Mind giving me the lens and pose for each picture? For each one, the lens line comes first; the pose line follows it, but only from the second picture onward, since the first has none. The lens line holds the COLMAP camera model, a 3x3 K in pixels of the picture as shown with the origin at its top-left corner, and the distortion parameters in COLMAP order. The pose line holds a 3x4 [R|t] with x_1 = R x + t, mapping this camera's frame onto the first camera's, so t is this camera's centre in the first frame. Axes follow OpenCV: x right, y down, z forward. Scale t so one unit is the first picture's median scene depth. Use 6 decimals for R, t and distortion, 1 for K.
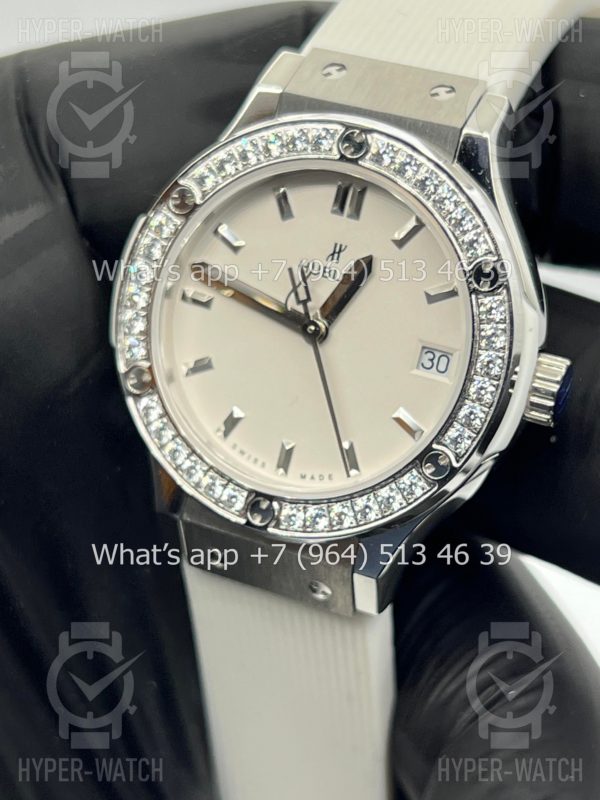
lens RADIAL K [[1894.8, 0, 300.0], [0, 1894.8, 400.0], [0, 0, 1]] dist [0.166268, -0.318951]
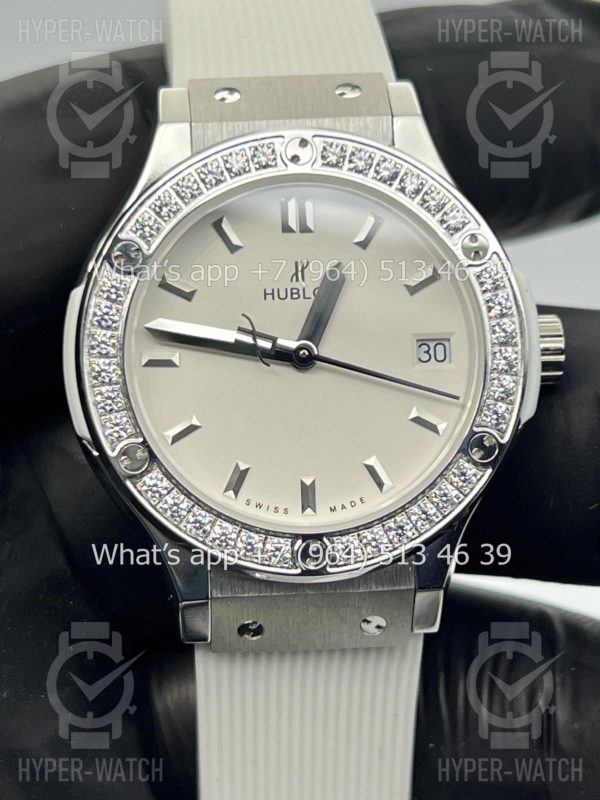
lens RADIAL K [[1894.8, 0, 300.0], [0, 1894.8, 400.0], [0, 0, 1]] dist [0.166268, -0.318951]
pose [[0.872381, -0.244889, 0.423062, -0.400981], [0.291287, 0.955451, -0.047590, 0.029236], [-0.392560, 0.164749, 0.904850, 0.155500]]
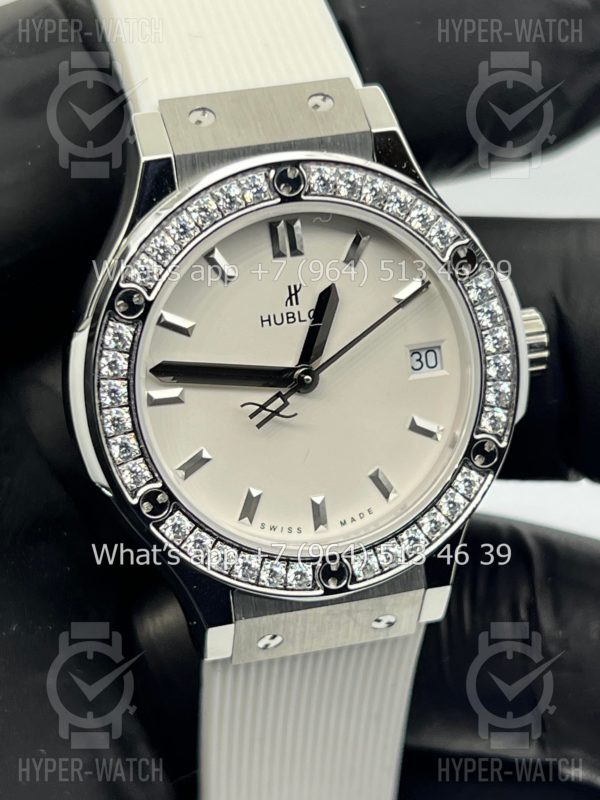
lens RADIAL K [[1894.8, 0, 300.0], [0, 1894.8, 400.0], [0, 0, 1]] dist [0.166268, -0.318951]
pose [[0.775283, -0.391983, 0.495262, -0.476378], [0.359845, 0.918540, 0.163693, -0.185978], [-0.519083, 0.051309, 0.853182, 0.188807]]
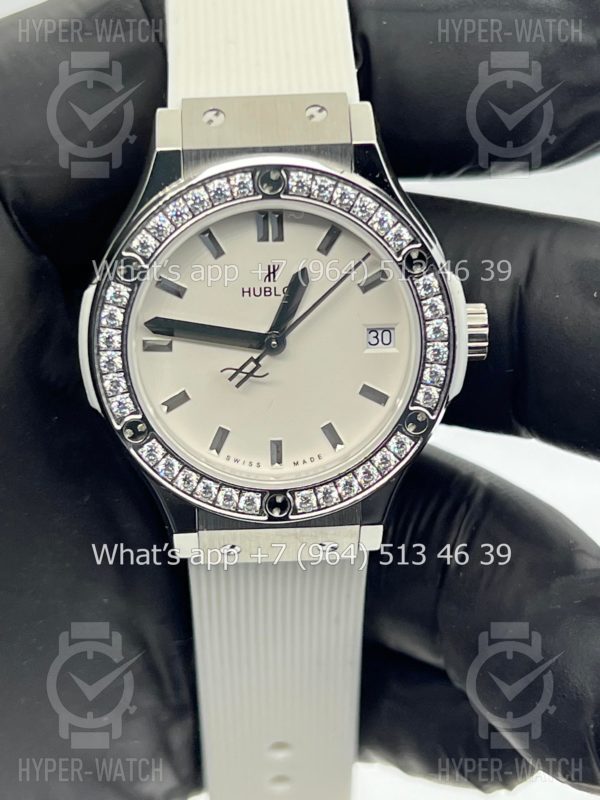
lens RADIAL K [[1894.8, 0, 300.0], [0, 1894.8, 400.0], [0, 0, 1]] dist [0.166268, -0.318951]
pose [[0.890304, -0.329156, 0.314666, -0.356389], [0.276966, 0.939926, 0.199570, -0.232497], [-0.361453, -0.090526, 0.927985, -0.081451]]
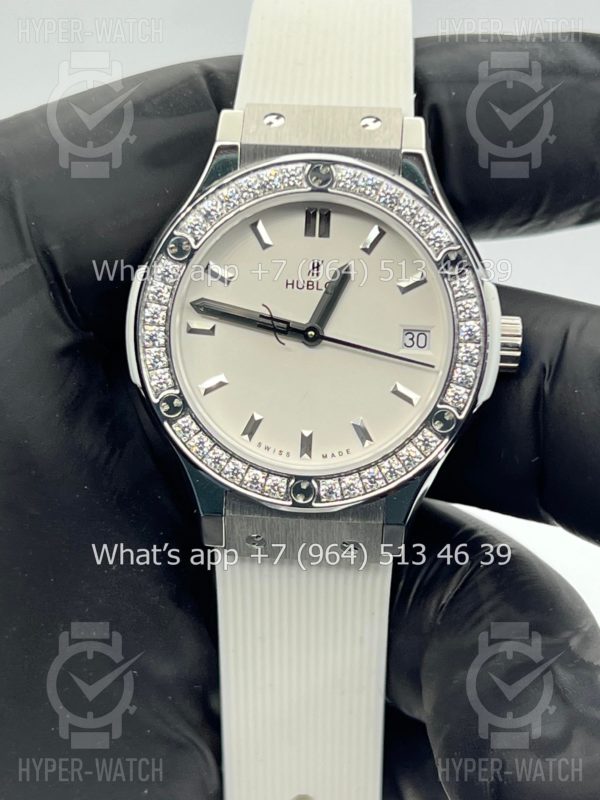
lens RADIAL K [[1894.8, 0, 300.0], [0, 1894.8, 400.0], [0, 0, 1]] dist [0.166268, -0.318951]
pose [[0.934548, -0.201898, 0.293012, -0.362585], [0.204330, 0.978641, 0.022627, -0.025125], [-0.291322, 0.038725, 0.955841, -0.143510]]
